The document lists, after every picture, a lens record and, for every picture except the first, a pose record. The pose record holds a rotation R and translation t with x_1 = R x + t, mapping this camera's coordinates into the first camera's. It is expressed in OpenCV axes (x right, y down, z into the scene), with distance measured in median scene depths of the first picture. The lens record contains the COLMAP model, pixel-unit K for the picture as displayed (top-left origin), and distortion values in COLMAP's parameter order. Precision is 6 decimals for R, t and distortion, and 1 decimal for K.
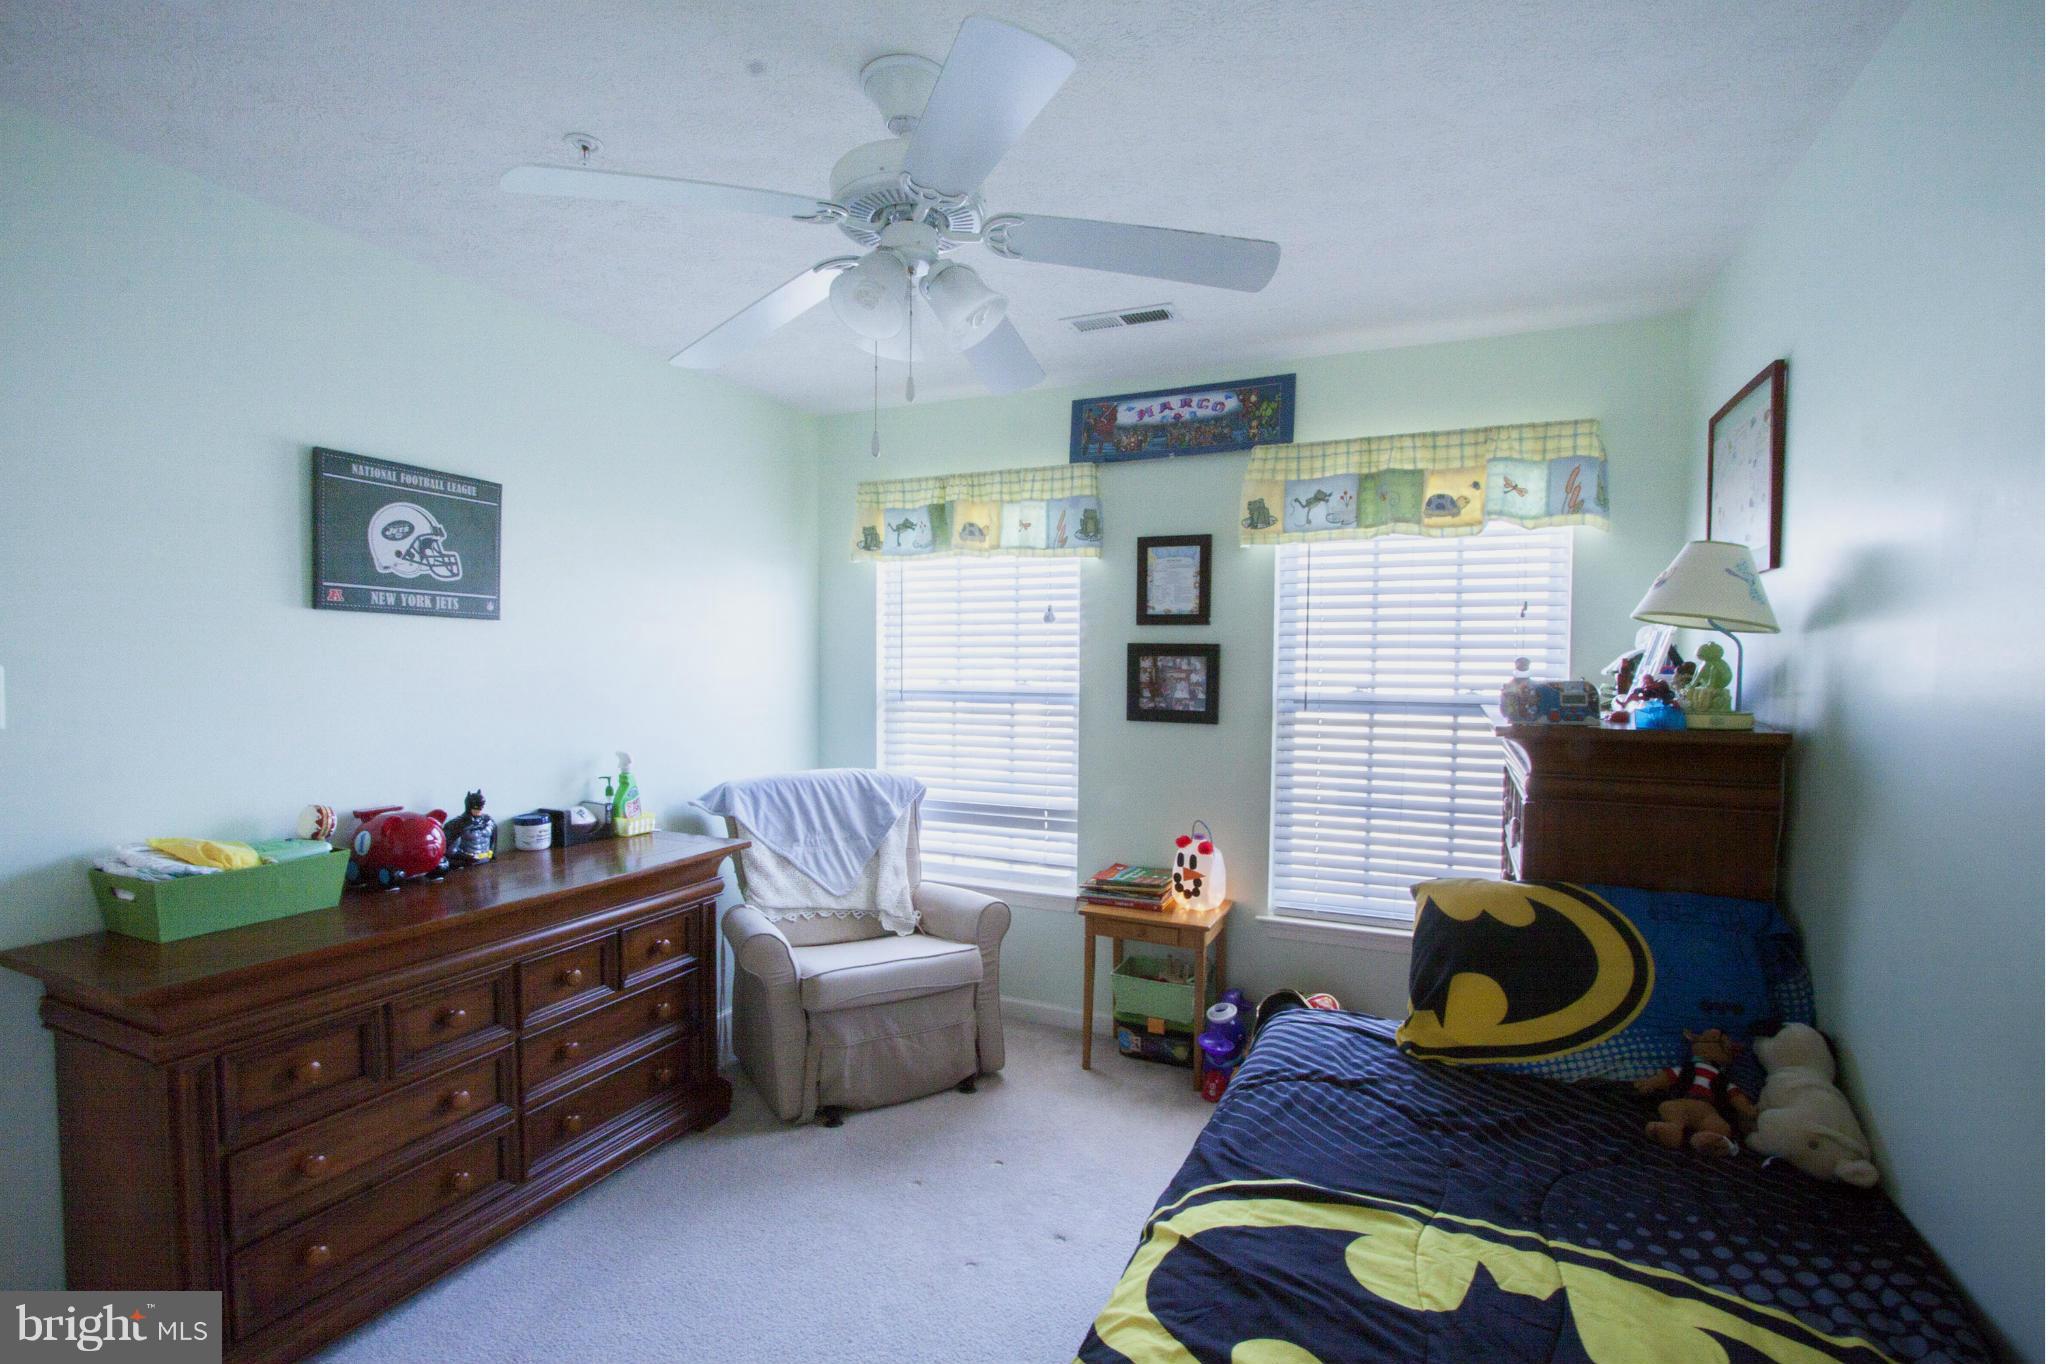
lens RADIAL K [[944.1, 0, 1025.8], [0, 944.1, 705.5], [0, 0, 1]] dist [-0.022034, 0.000624]
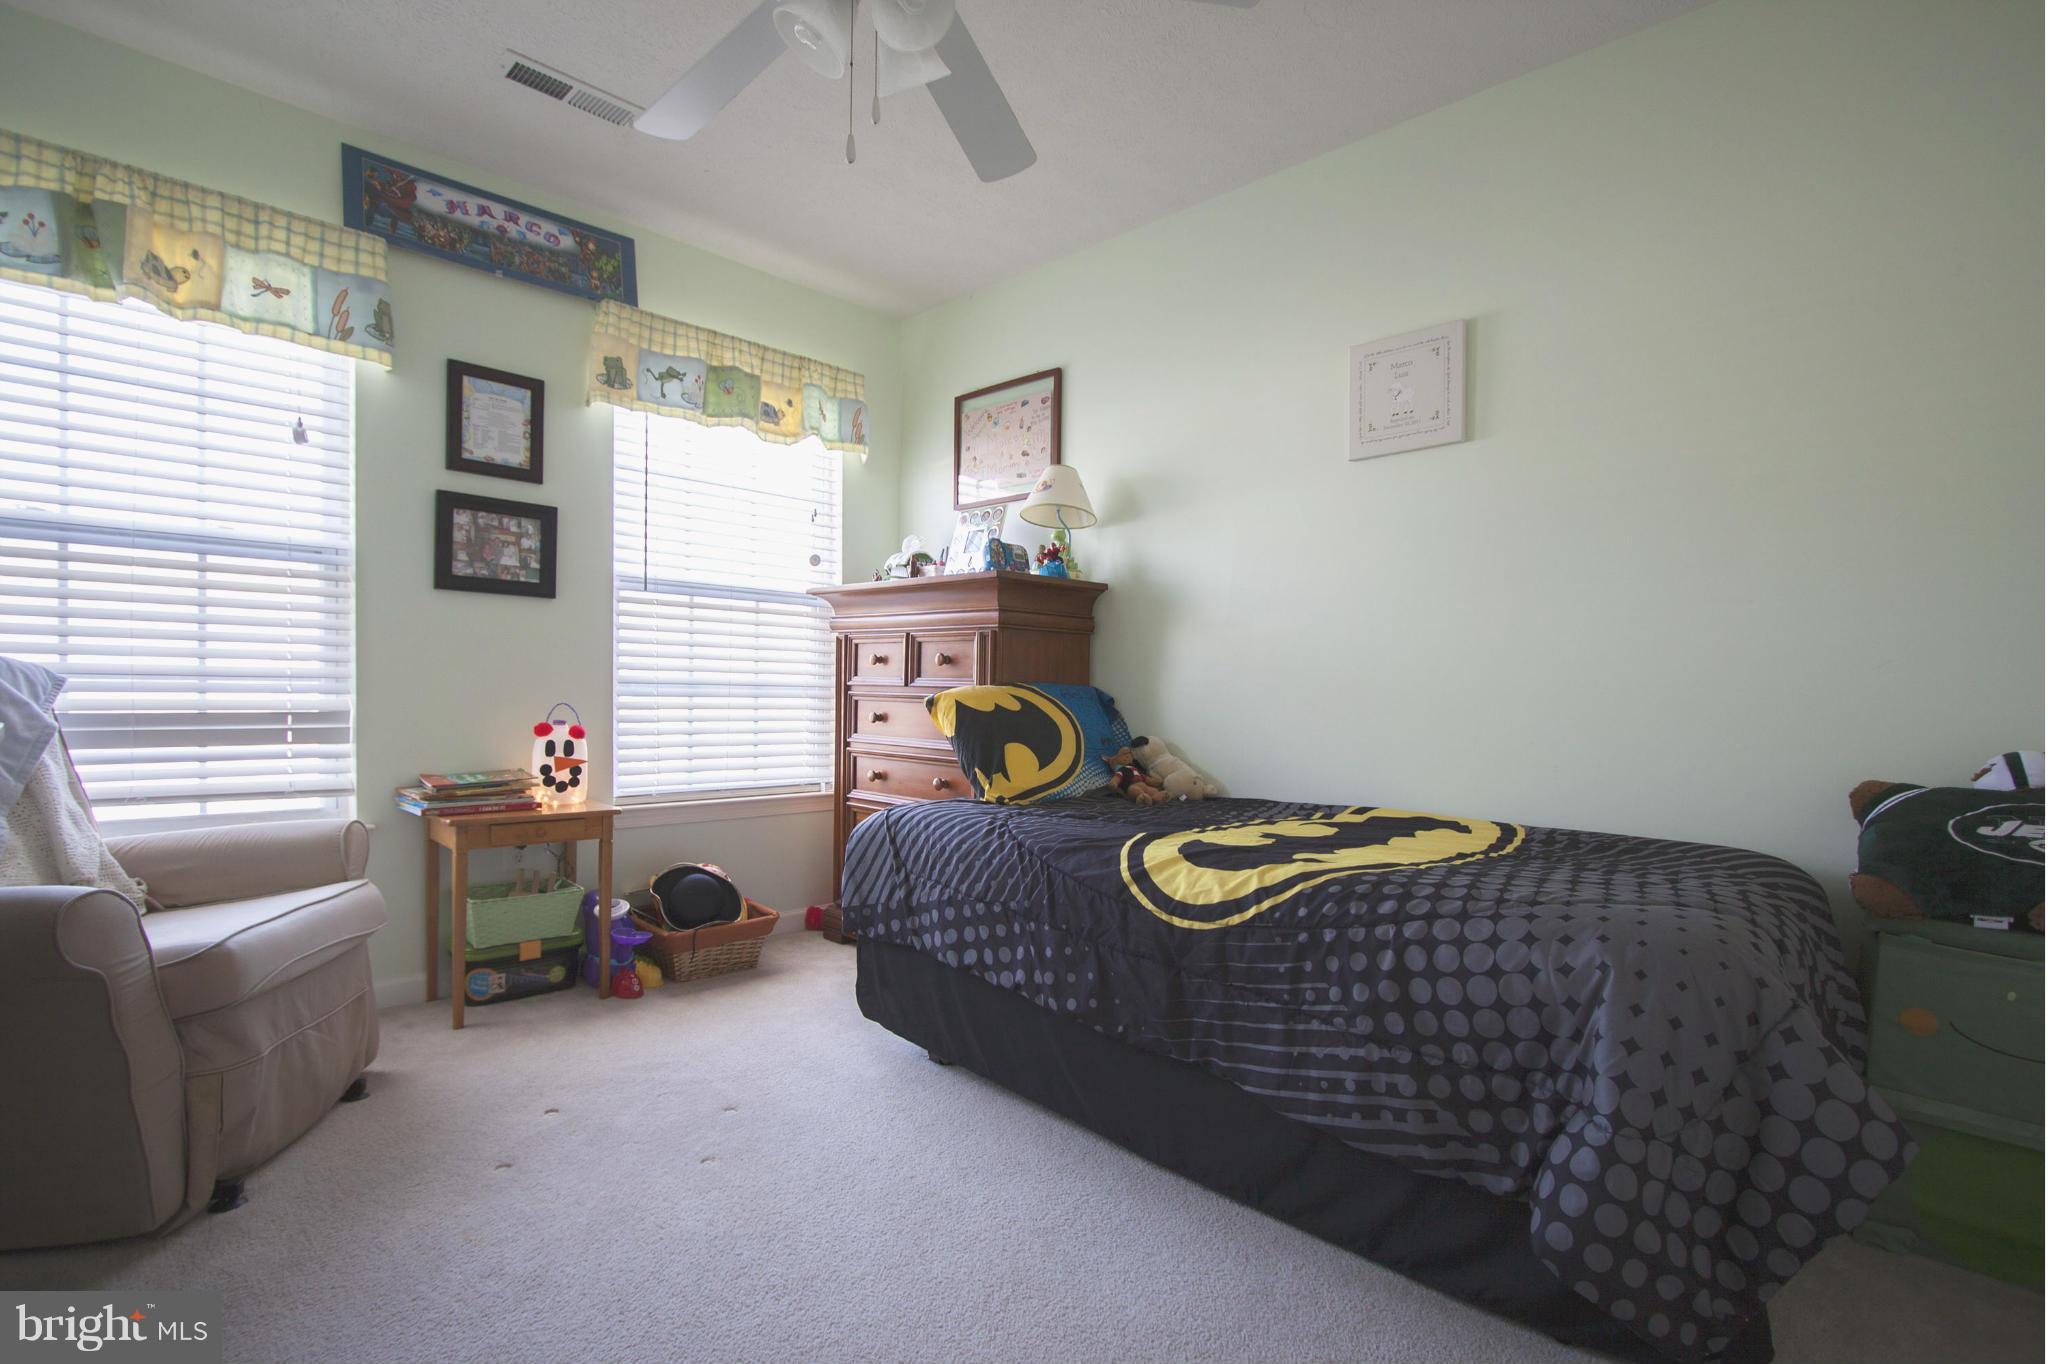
lens RADIAL K [[944.1, 0, 1025.8], [0, 944.1, 705.5], [0, 0, 1]] dist [-0.022034, 0.000624]
pose [[0.348442, -0.023578, 0.937034, -0.471354], [0.029013, 0.999476, 0.014361, 0.120837], [-0.936881, 0.022182, 0.348943, 0.284467]]
